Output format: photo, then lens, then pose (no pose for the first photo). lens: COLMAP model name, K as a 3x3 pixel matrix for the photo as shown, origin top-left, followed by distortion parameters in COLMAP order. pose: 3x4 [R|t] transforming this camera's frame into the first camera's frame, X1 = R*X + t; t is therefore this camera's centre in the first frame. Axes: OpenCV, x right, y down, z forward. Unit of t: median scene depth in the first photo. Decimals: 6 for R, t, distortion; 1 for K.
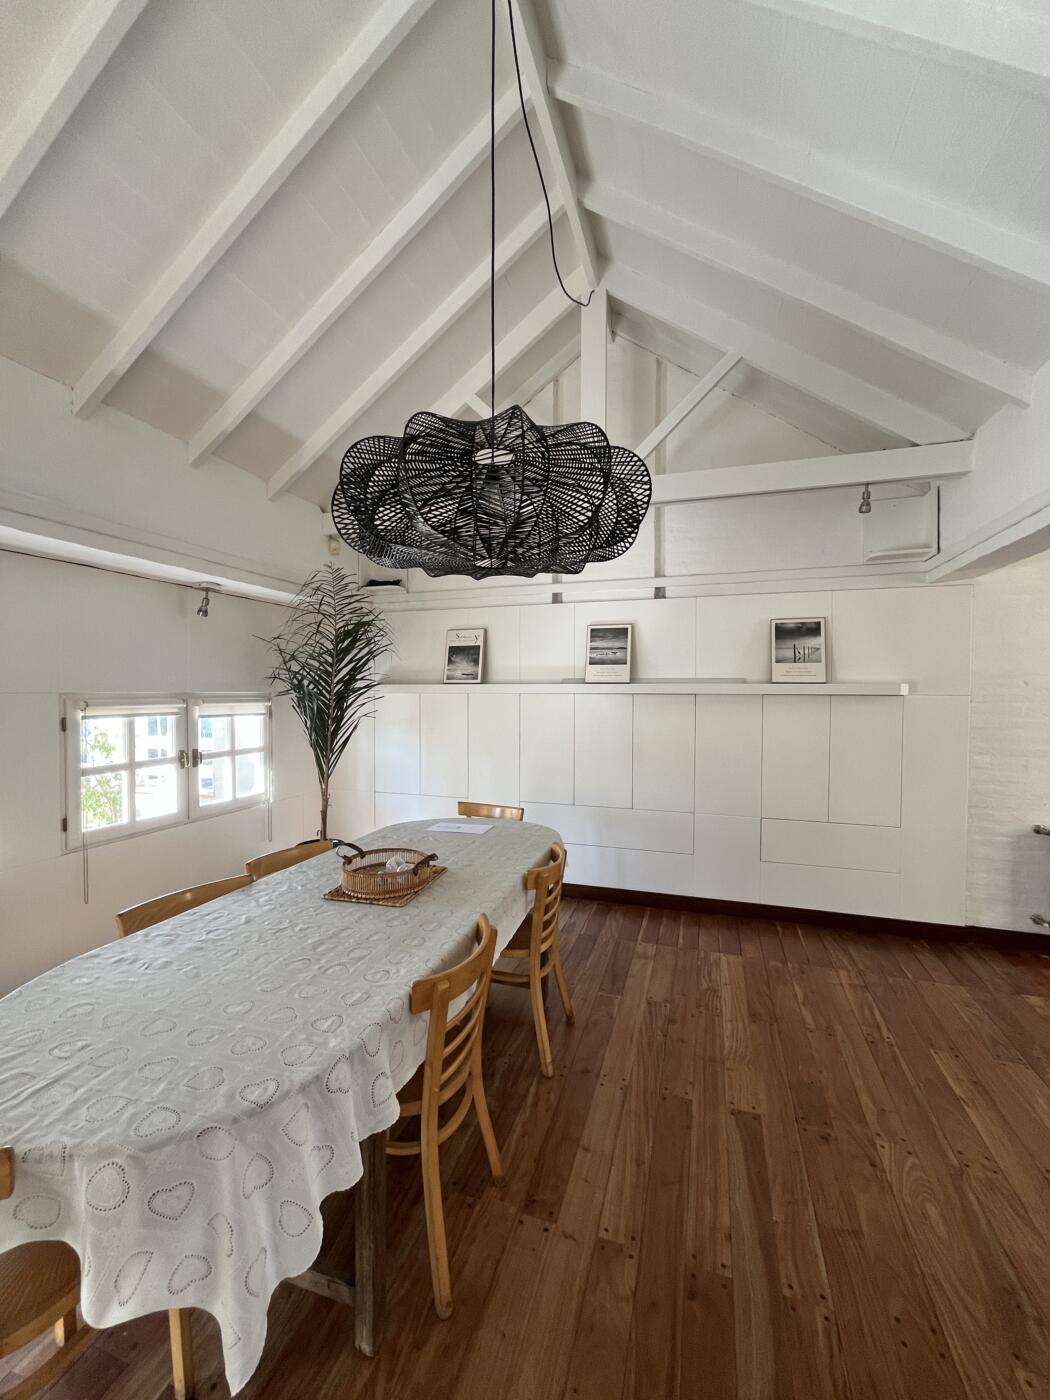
lens RADIAL K [[563.3, 0, 527.0], [0, 563.3, 701.0], [0, 0, 1]] dist [-0.007485, 0.000441]
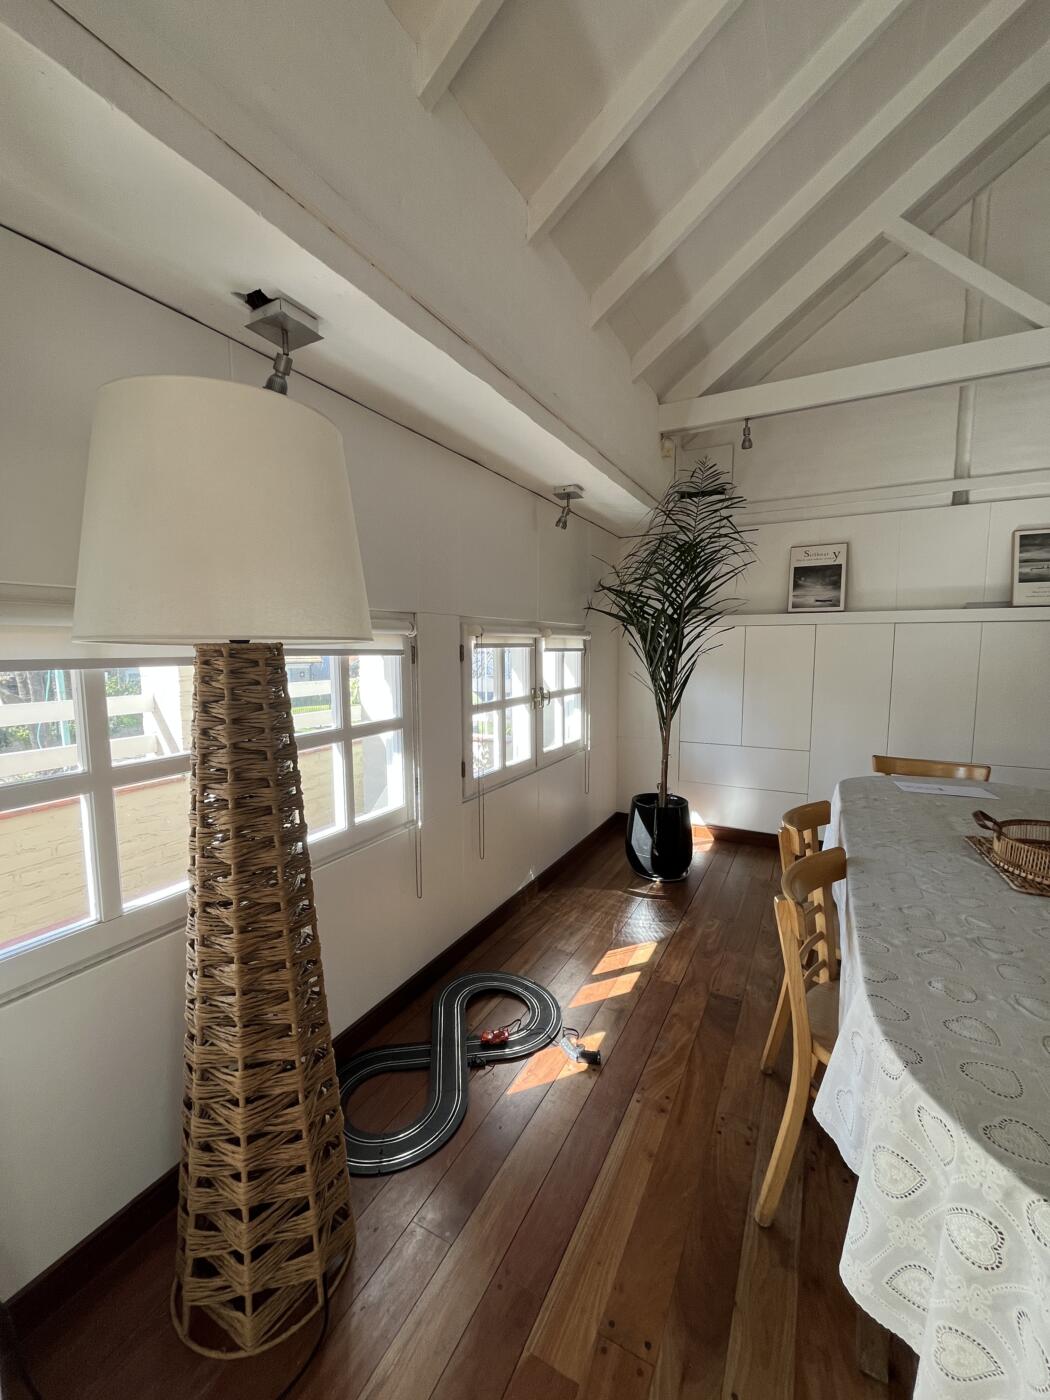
lens RADIAL K [[563.3, 0, 520.8], [0, 563.3, 701.4], [0, 0, 1]] dist [-0.007485, 0.000441]
pose [[0.983989, 0.011811, -0.177837, -0.427509], [0.002923, 0.996598, 0.082359, 0.032456], [0.178205, -0.081560, 0.980607, 0.124957]]
